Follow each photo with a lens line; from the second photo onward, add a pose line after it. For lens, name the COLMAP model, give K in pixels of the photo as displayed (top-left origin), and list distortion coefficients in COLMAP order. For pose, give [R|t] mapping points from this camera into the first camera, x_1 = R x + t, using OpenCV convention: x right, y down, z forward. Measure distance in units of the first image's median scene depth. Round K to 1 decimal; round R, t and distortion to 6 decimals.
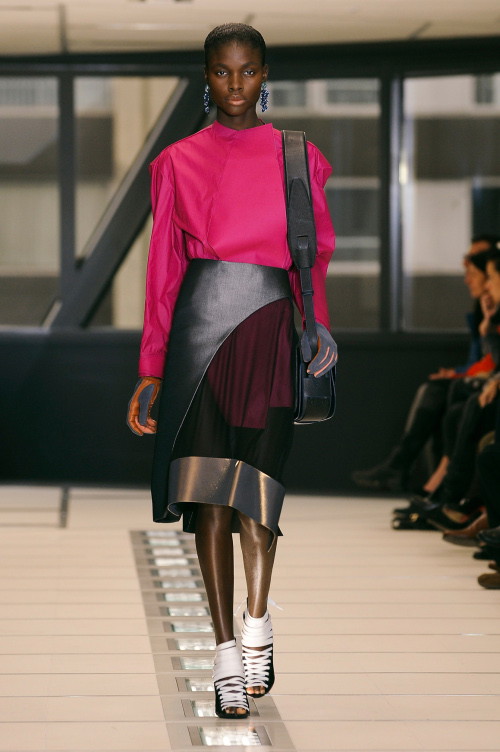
lens RADIAL K [[4601.0, 0, 247.8], [0, 4601.0, 371.7], [0, 0, 1]] dist [2.203502, 0.000000]
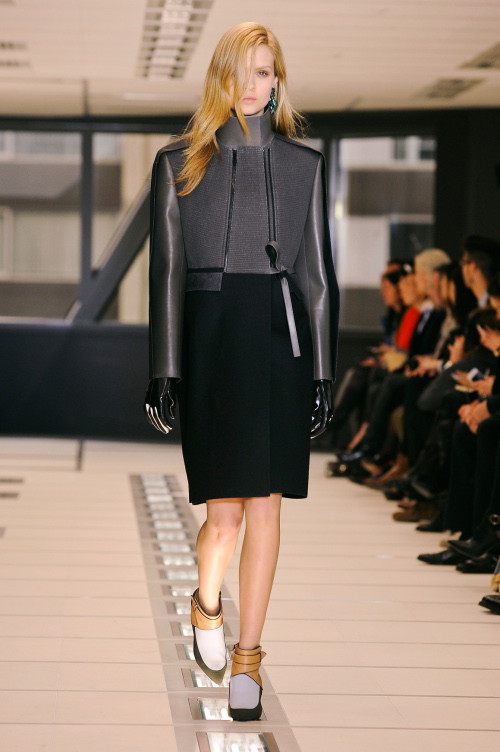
lens RADIAL K [[4277.9, 0, 257.1], [0, 4277.9, 376.5], [0, 0, 1]] dist [1.173220, 0.000000]
pose [[0.999854, 0.017039, 0.001163, 0.009533], [-0.017036, 0.999852, -0.002499, 0.008411], [-0.001206, 0.002479, 0.999996, -0.234377]]
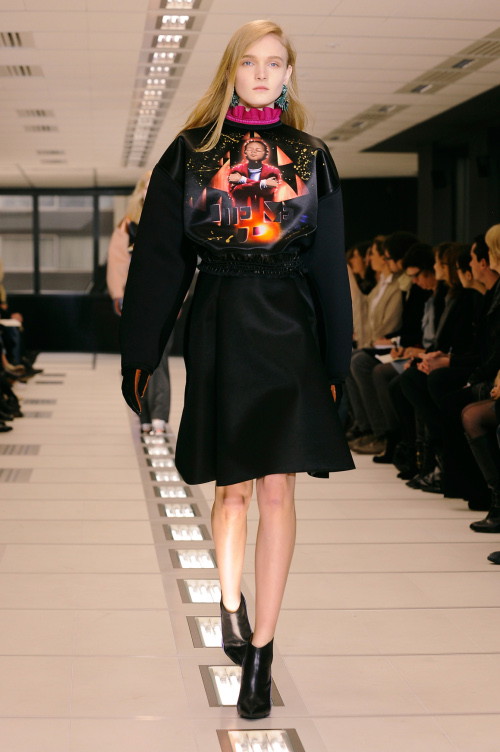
lens RADIAL K [[1771.5, 0, 252.2], [0, 1771.5, 372.3], [0, 0, 1]] dist [-0.333620, 0.000000]
pose [[0.998811, 0.001194, 0.048727, -0.006874], [-0.002743, 0.999492, 0.031745, -0.000606], [-0.048664, -0.031841, 0.998308, 0.205159]]
